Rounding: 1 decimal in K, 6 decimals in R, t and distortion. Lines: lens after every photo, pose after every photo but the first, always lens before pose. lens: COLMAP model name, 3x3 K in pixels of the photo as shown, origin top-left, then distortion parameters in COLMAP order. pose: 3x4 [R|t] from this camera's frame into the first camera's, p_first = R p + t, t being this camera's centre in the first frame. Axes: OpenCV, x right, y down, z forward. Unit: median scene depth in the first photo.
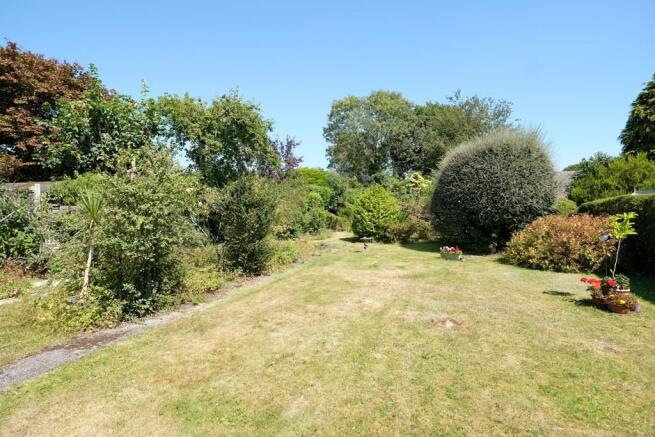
lens RADIAL K [[324.8, 0, 332.2], [0, 324.8, 208.2], [0, 0, 1]] dist [0.004198, 0.000545]
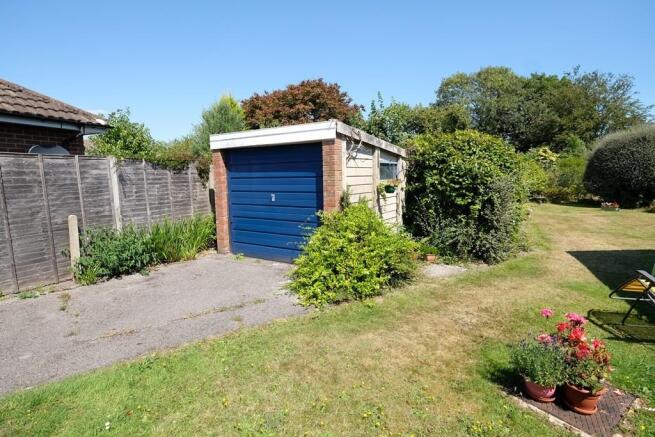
lens RADIAL K [[326.5, 0, 326.7], [0, 326.5, 213.0], [0, 0, 1]] dist [-0.004472, -0.000697]
pose [[0.983670, 0.017635, -0.179116, -0.489661], [0.002369, 0.993834, 0.110854, -0.005594], [0.179966, -0.109468, 0.977563, -0.546925]]
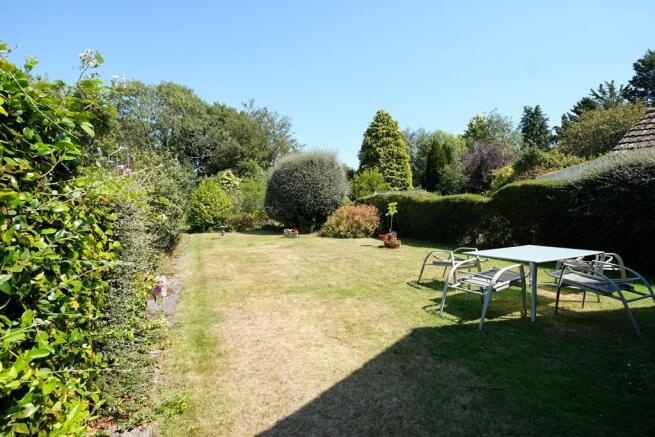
lens RADIAL K [[326.5, 0, 325.7], [0, 326.5, 206.2], [0, 0, 1]] dist [-0.004472, -0.000697]
pose [[0.780753, -0.008362, 0.624784, -0.281651], [0.004281, 0.999959, 0.008034, 0.007686], [-0.624825, -0.003598, 0.780756, -0.135444]]
